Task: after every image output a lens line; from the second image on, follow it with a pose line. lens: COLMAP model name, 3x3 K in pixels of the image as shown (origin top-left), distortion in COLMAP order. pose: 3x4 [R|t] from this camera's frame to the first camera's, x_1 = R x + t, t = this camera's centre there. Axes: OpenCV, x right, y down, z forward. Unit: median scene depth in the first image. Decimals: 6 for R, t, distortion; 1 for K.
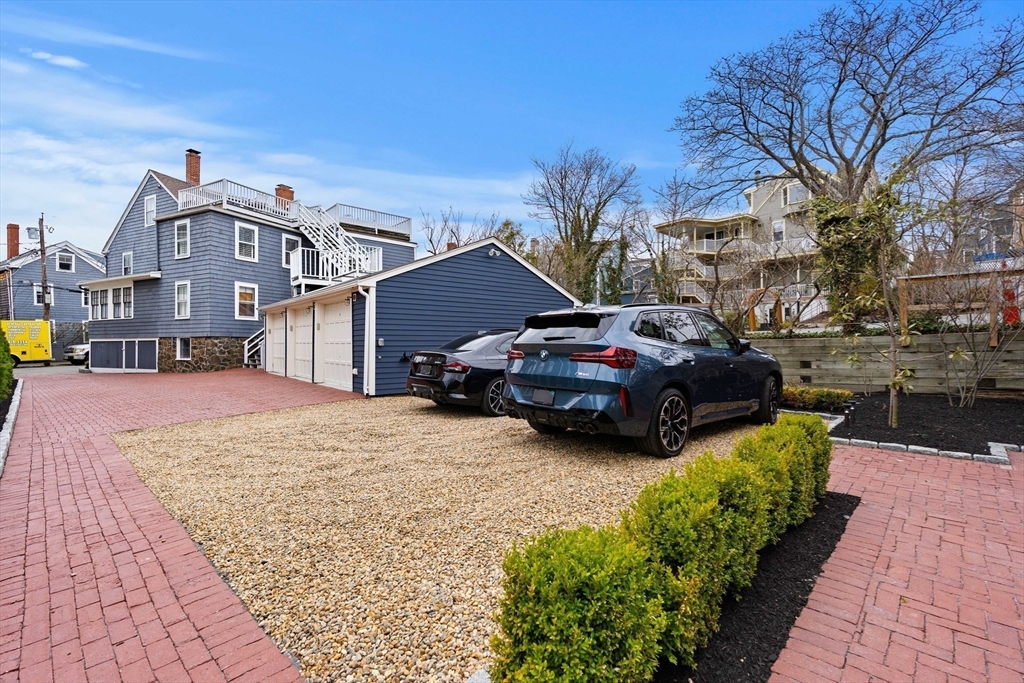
lens RADIAL K [[452.0, 0, 512.3], [0, 452.0, 343.9], [0, 0, 1]] dist [-0.004461, -0.000457]
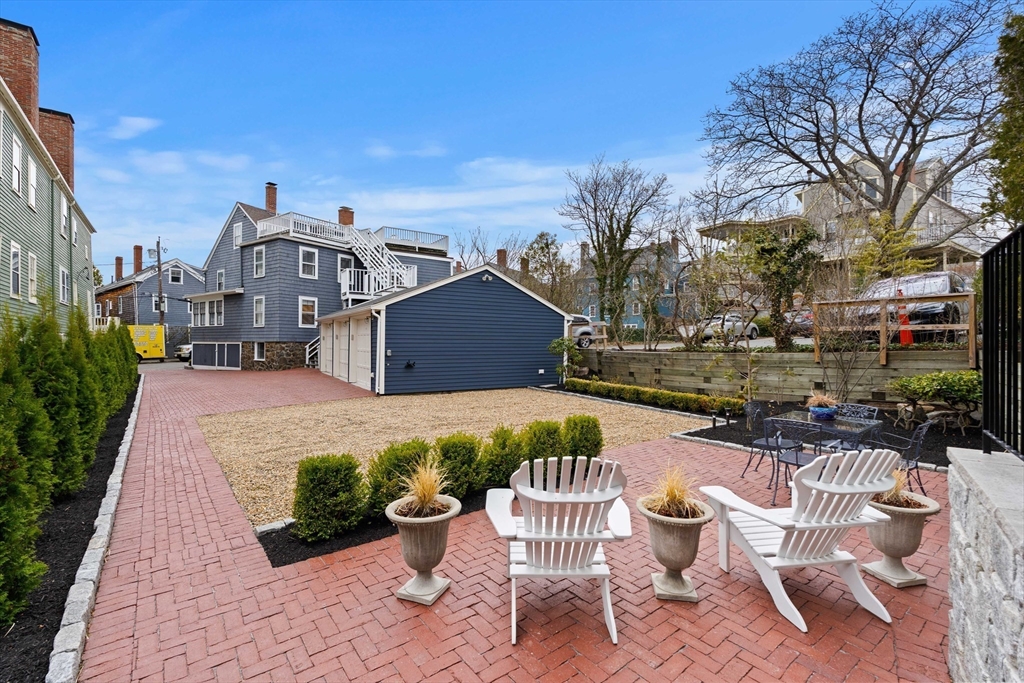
lens RADIAL K [[452.0, 0, 513.4], [0, 452.0, 342.2], [0, 0, 1]] dist [-0.004461, -0.000457]
pose [[0.989939, 0.007298, -0.141309, 0.110302], [-0.007383, 0.999973, -0.000079, -0.016661], [0.141305, 0.001122, 0.989965, -0.101663]]
